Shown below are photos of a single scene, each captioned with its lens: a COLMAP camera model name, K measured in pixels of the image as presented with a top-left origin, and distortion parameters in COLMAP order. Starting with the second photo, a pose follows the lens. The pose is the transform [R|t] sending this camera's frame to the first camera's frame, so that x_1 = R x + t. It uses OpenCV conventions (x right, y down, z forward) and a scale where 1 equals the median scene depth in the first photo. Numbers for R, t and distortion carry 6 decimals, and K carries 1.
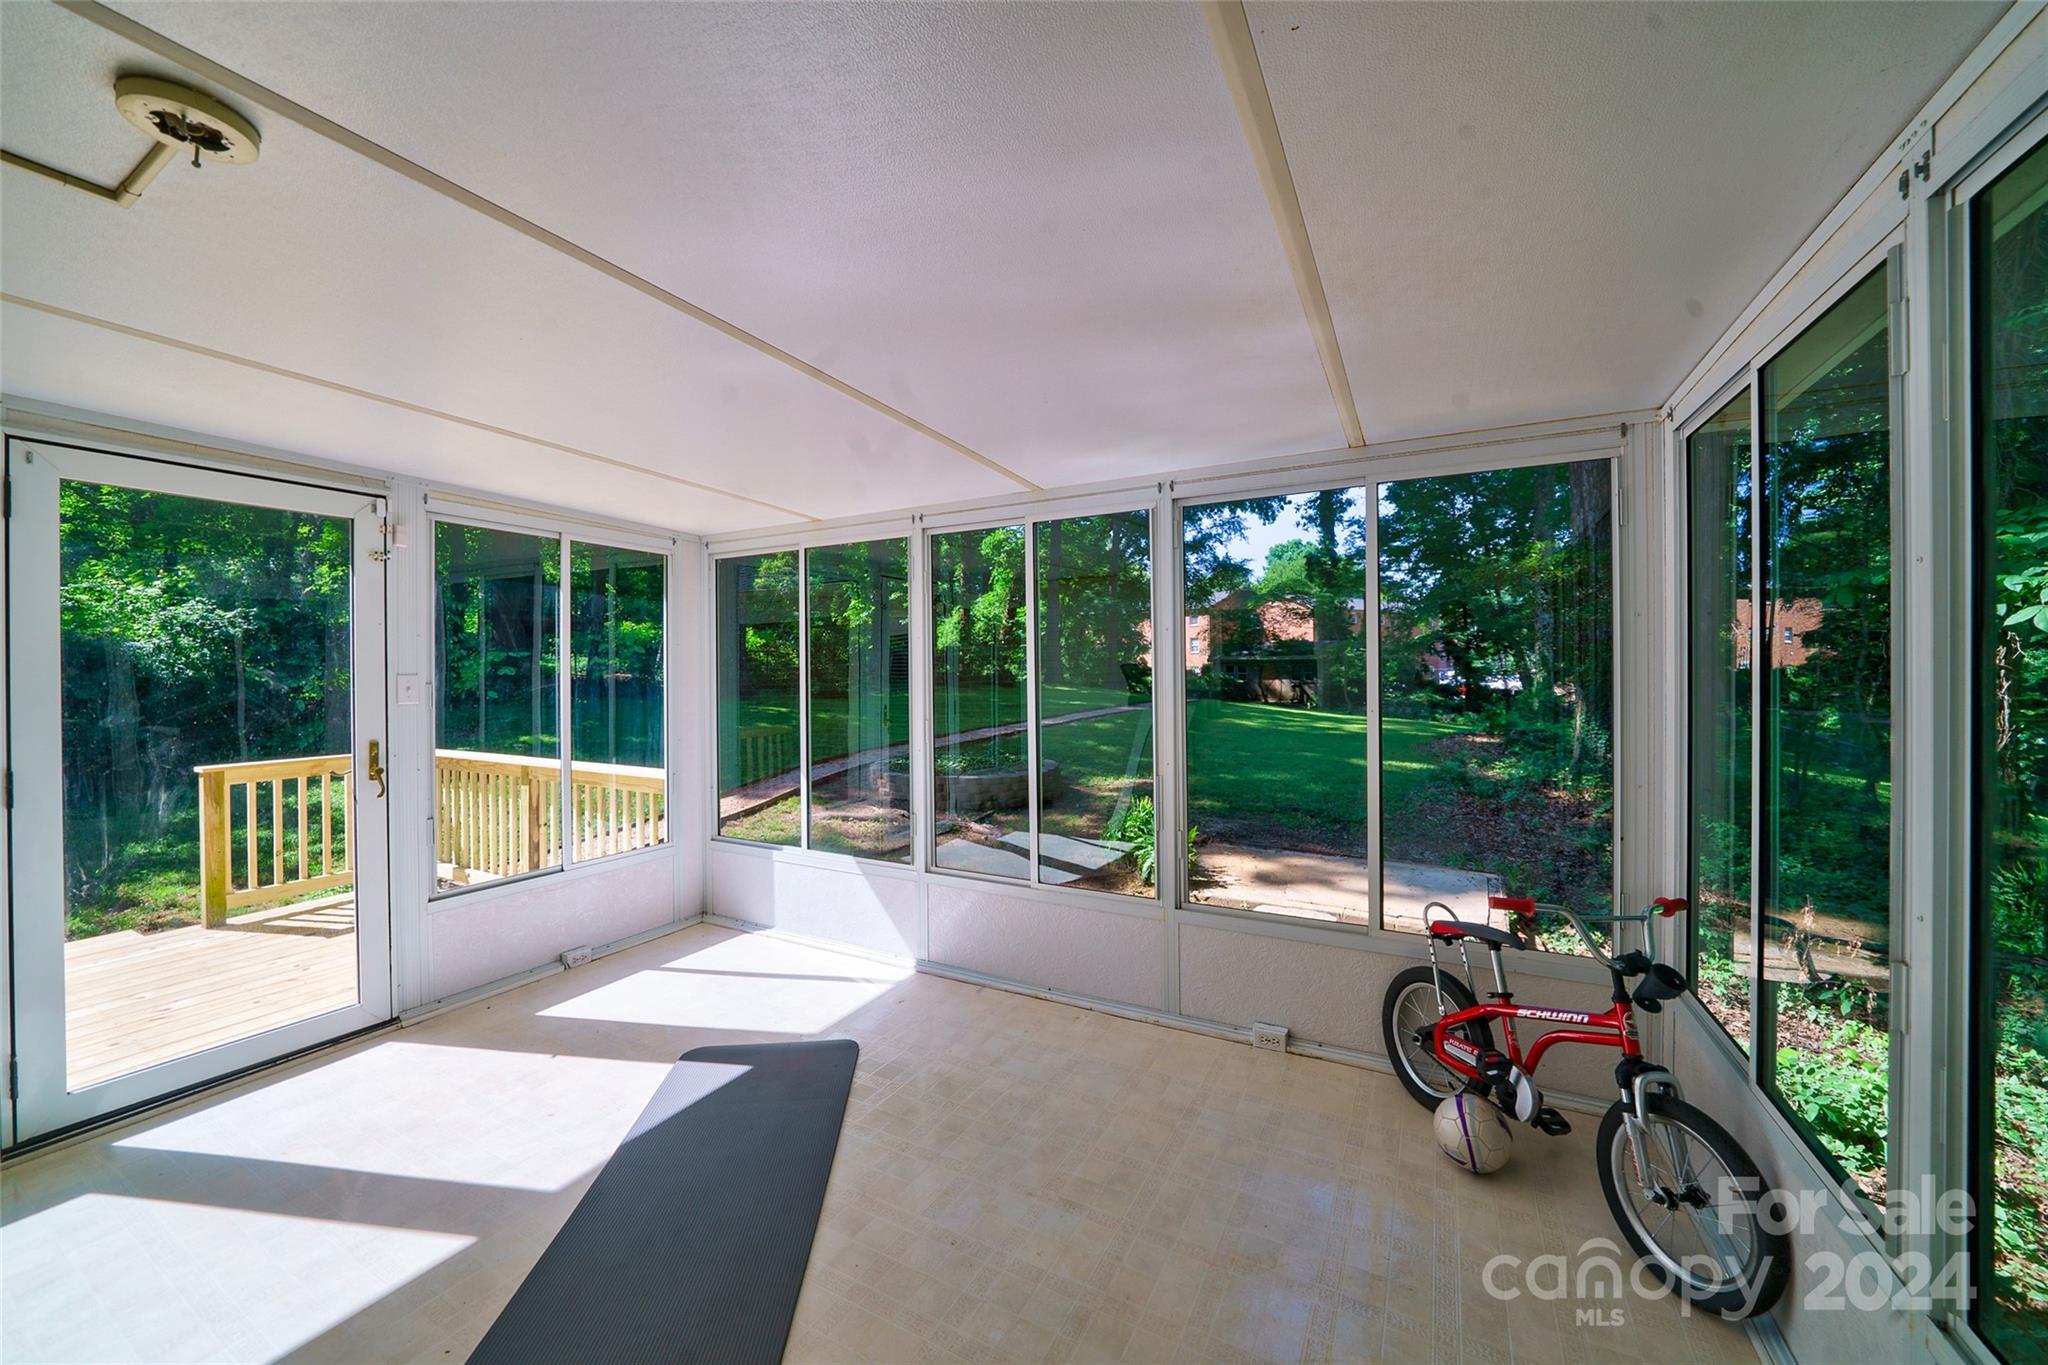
lens RADIAL K [[724.5, 0, 1024.0], [0, 724.5, 682.5], [0, 0, 1]] dist [-0.000328, 0.000048]
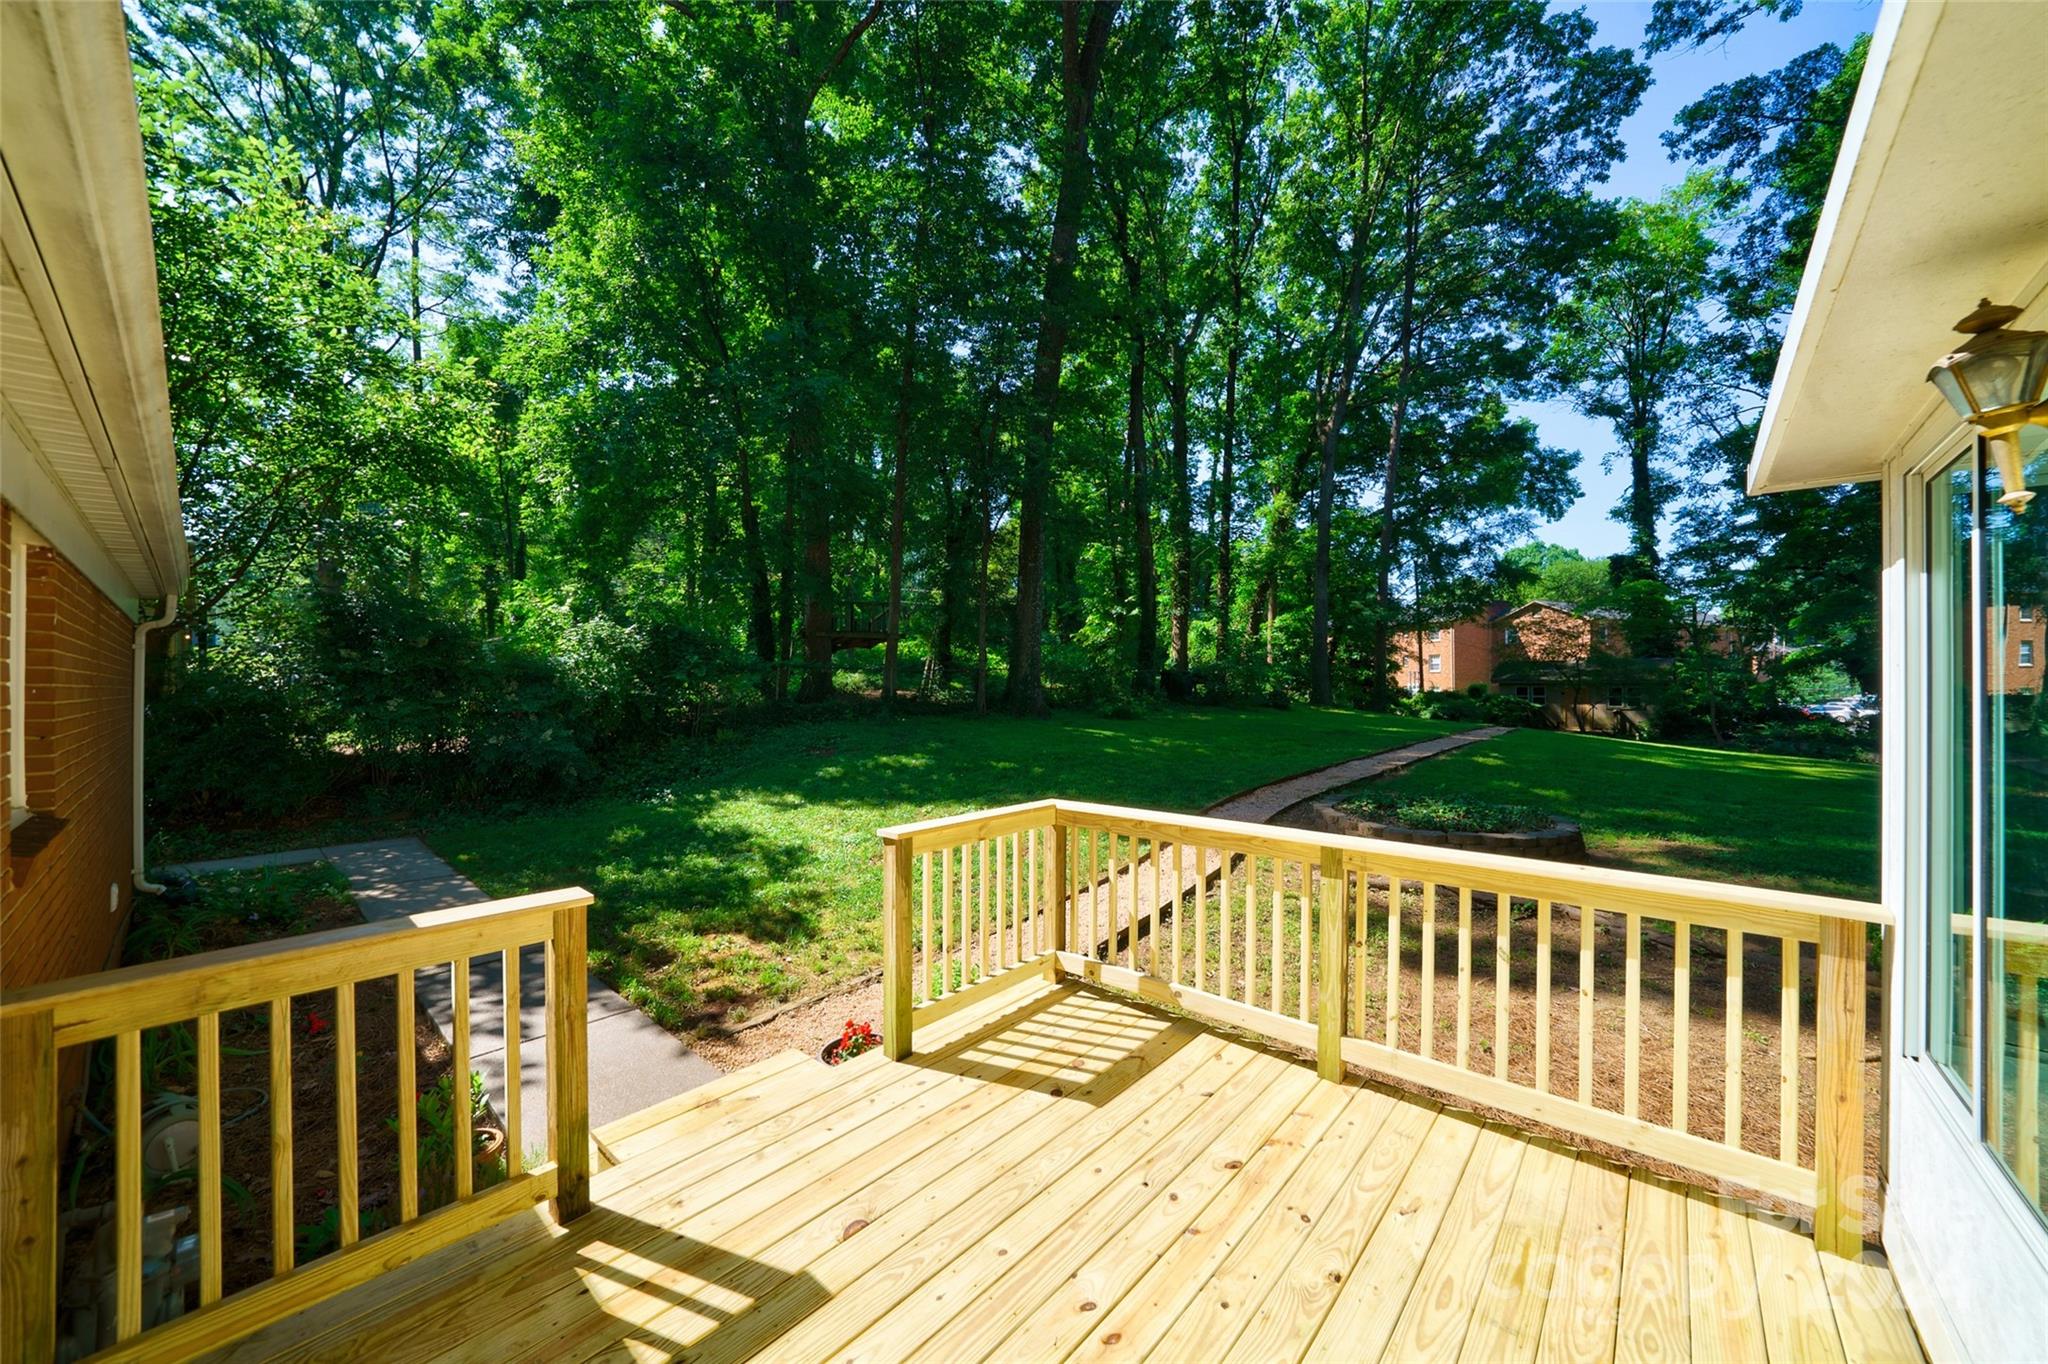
lens RADIAL K [[724.5, 0, 1024.0], [0, 724.5, 682.0], [0, 0, 1]] dist [-0.000328, 0.000048]
pose [[0.975647, 0.007683, -0.219212, -0.107366], [-0.012973, 0.999658, -0.022703, -0.001694], [0.218962, 0.024994, 0.975413, 0.041232]]
